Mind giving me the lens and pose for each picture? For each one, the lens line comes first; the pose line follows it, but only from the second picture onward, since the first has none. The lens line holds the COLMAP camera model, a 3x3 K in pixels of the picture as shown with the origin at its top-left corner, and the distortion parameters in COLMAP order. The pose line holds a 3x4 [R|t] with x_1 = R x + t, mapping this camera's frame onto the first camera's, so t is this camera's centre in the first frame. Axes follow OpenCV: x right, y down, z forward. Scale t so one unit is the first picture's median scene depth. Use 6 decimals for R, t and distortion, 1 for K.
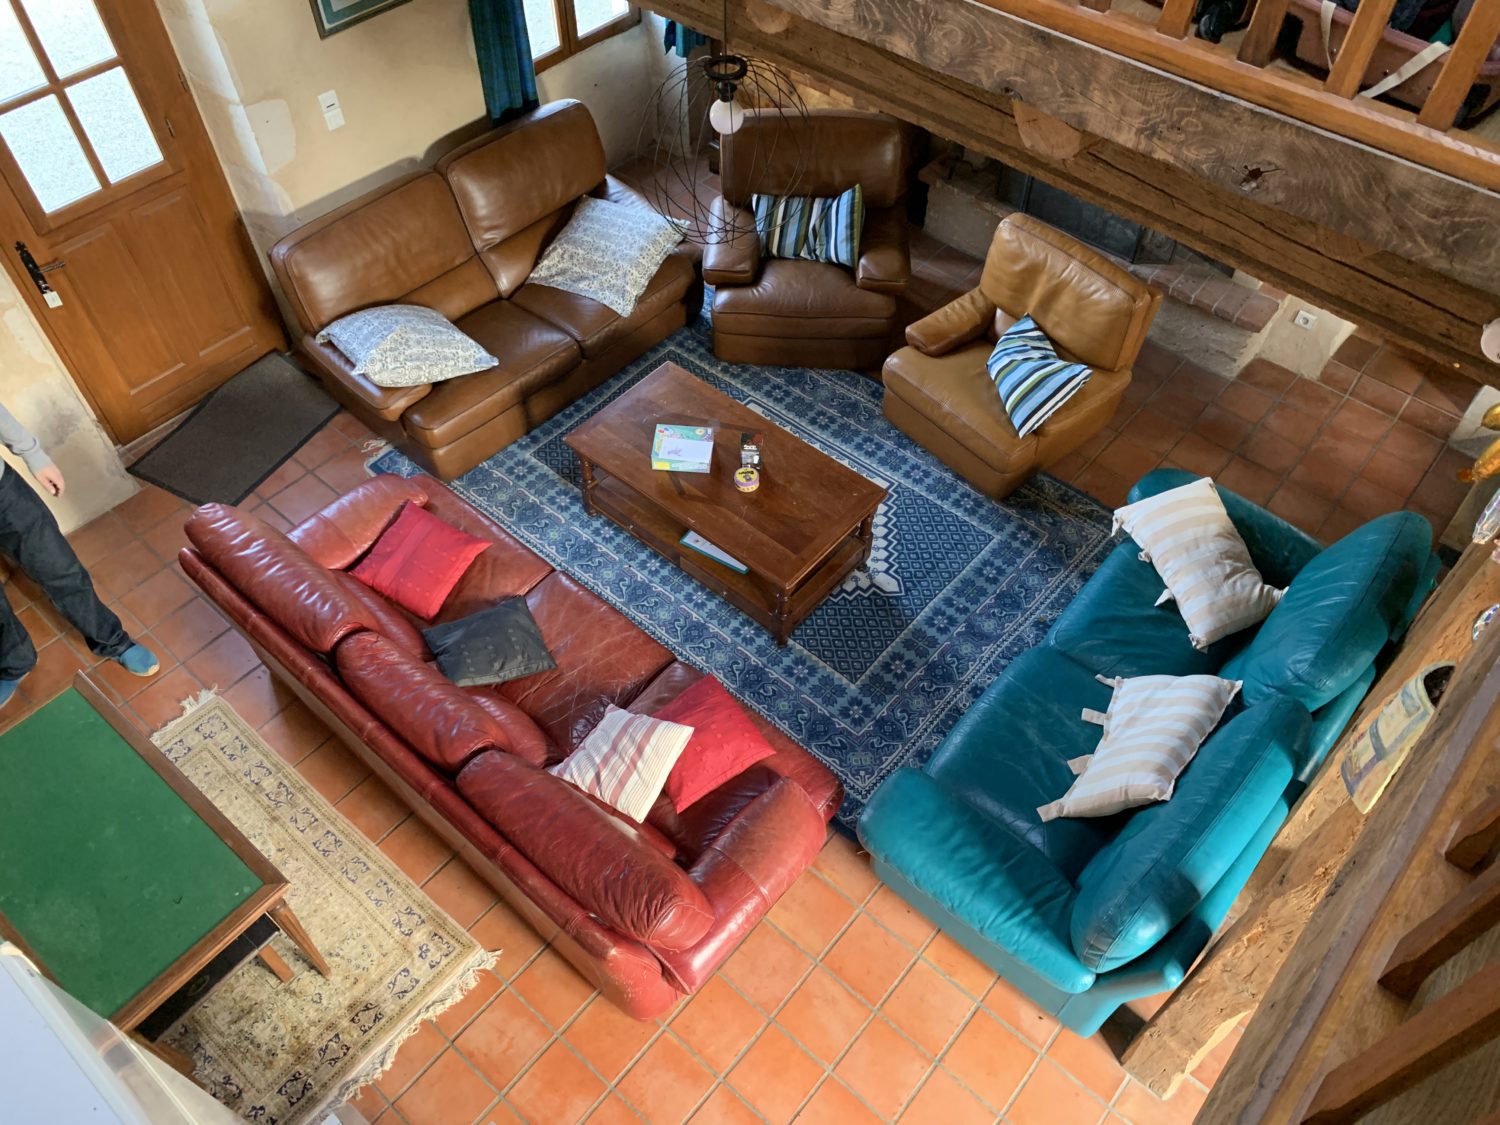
lens RADIAL K [[1142.2, 0, 750.0], [0, 1142.2, 562.5], [0, 0, 1]] dist [0.001054, 0.000061]
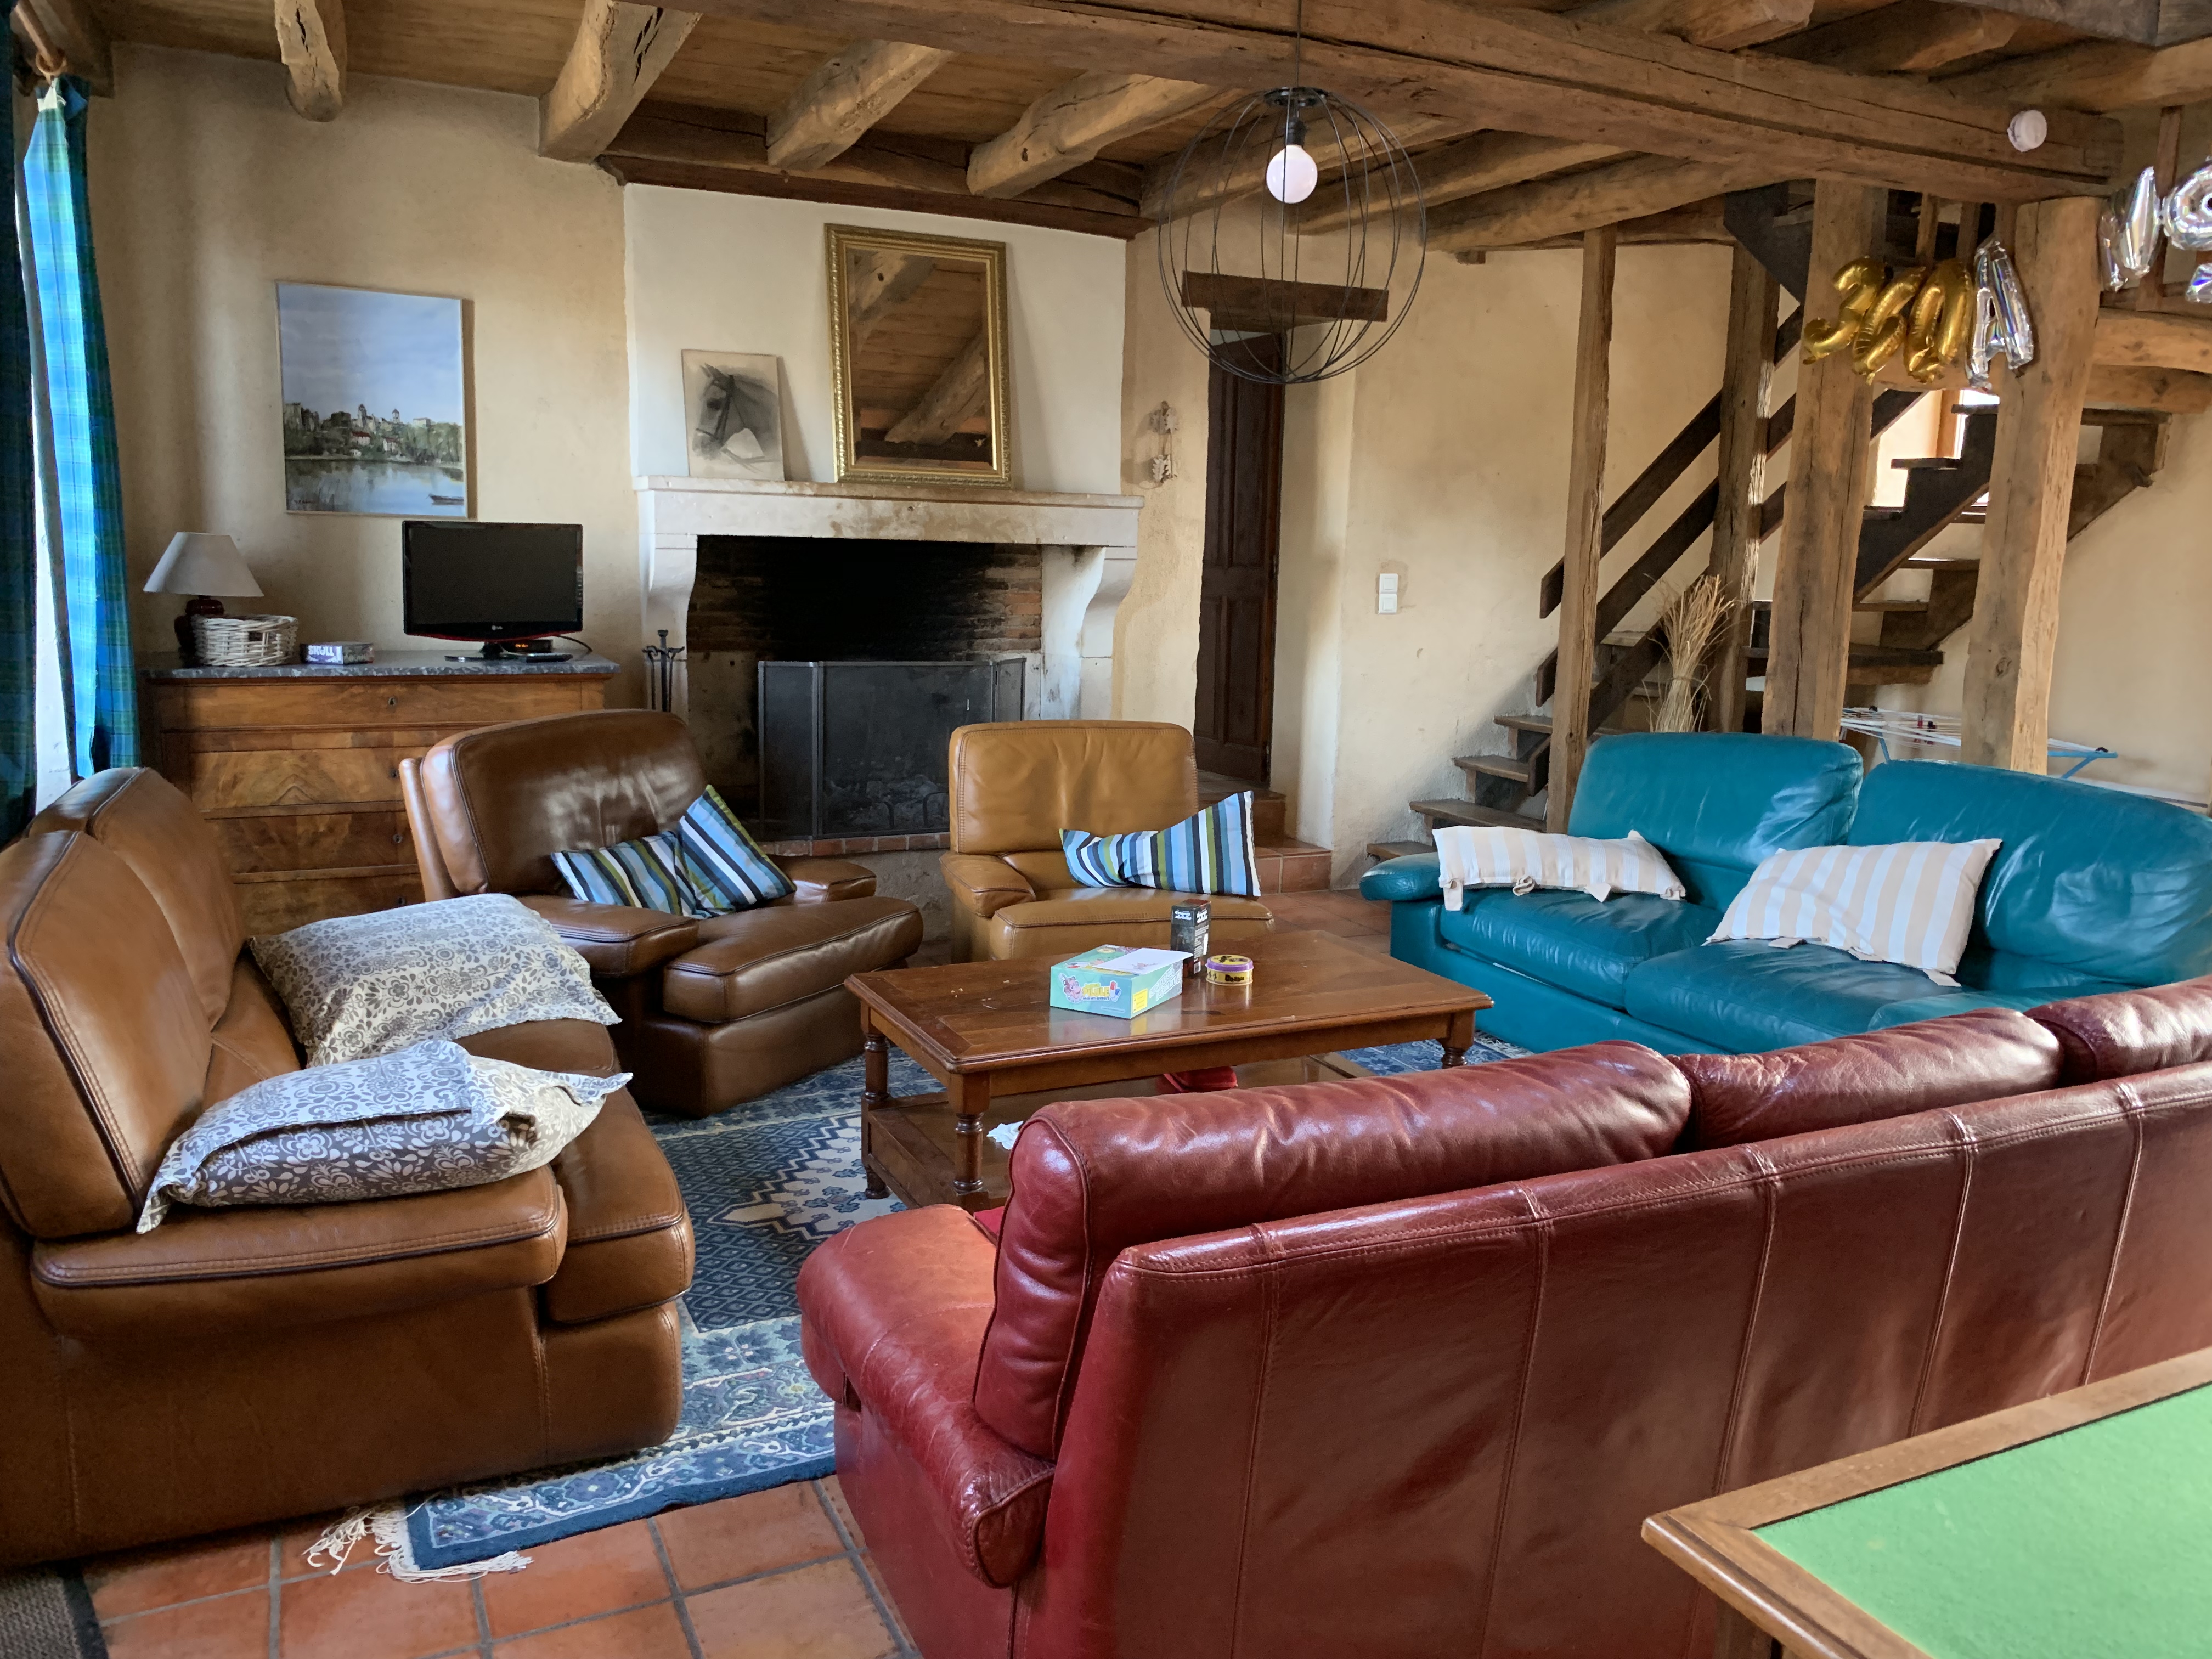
lens RADIAL K [[1684.3, 0, 1106.0], [0, 1684.3, 829.5], [0, 0, 1]] dist [0.001054, 0.000061]
pose [[0.397453, -0.148156, 0.905583, -0.620425], [0.701610, 0.685119, -0.195843, -0.006007], [-0.591417, 0.713205, 0.376251, 0.591573]]
